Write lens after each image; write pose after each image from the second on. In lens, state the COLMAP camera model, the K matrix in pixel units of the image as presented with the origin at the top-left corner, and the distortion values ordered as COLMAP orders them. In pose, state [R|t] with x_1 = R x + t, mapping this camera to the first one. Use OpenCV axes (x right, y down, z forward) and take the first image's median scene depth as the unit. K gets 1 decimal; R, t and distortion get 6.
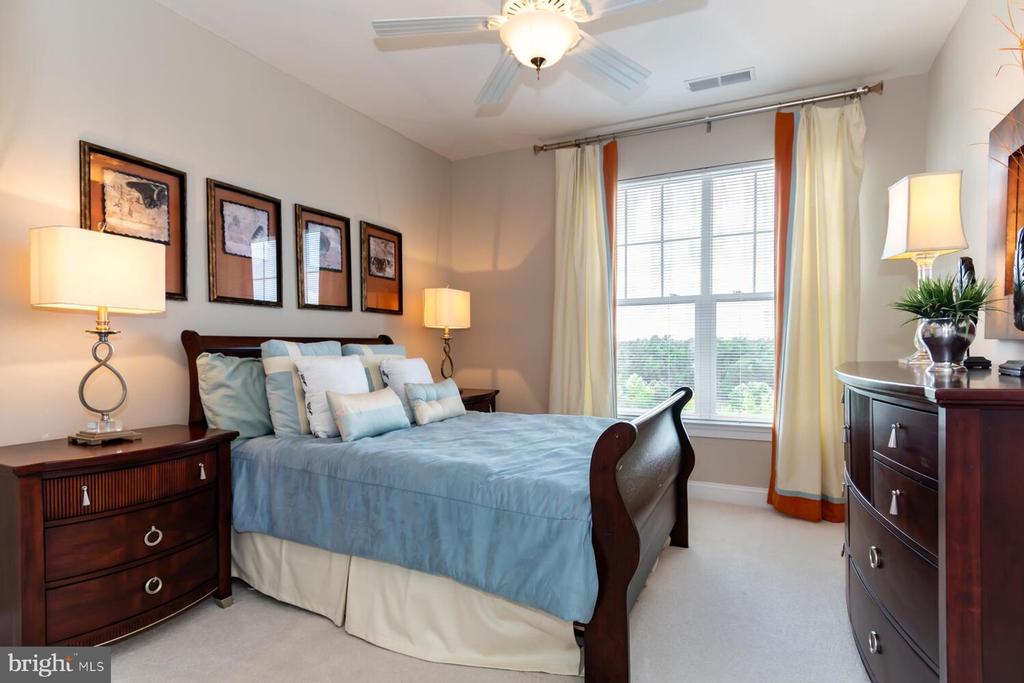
lens RADIAL K [[545.9, 0, 507.3], [0, 545.9, 354.3], [0, 0, 1]] dist [-0.000372, -0.000522]
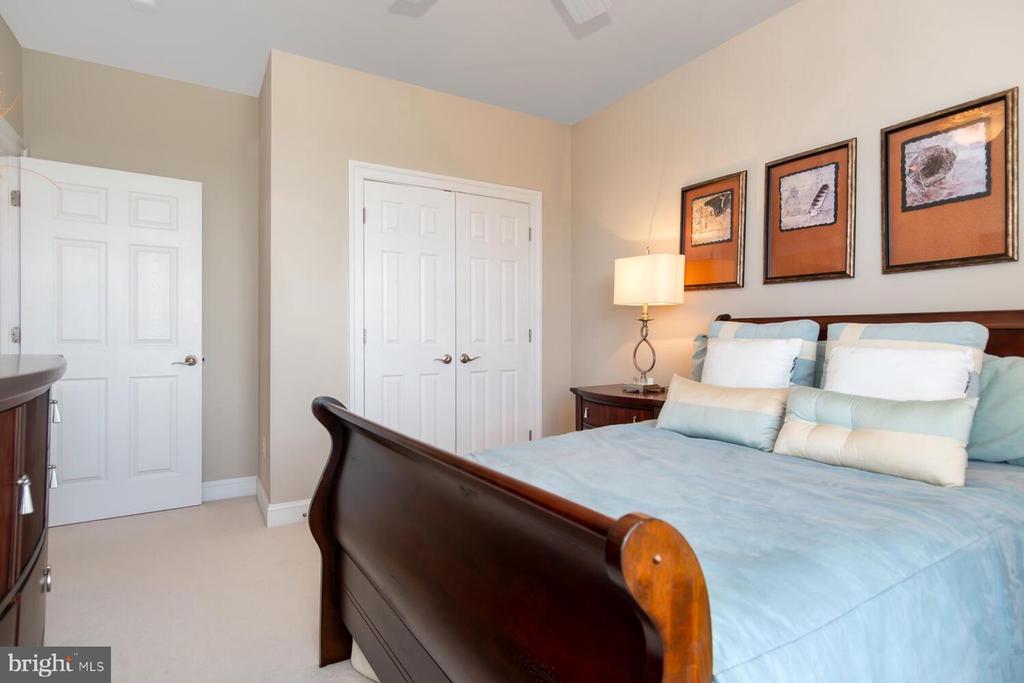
lens RADIAL K [[546.4, 0, 510.6], [0, 546.4, 335.9], [0, 0, 1]] dist [0.001303, -0.001736]
pose [[-0.547480, 0.016094, -0.836664, 0.644613], [-0.001036, 0.999801, 0.019910, -0.021264], [0.836818, 0.011767, -0.547355, 1.297911]]
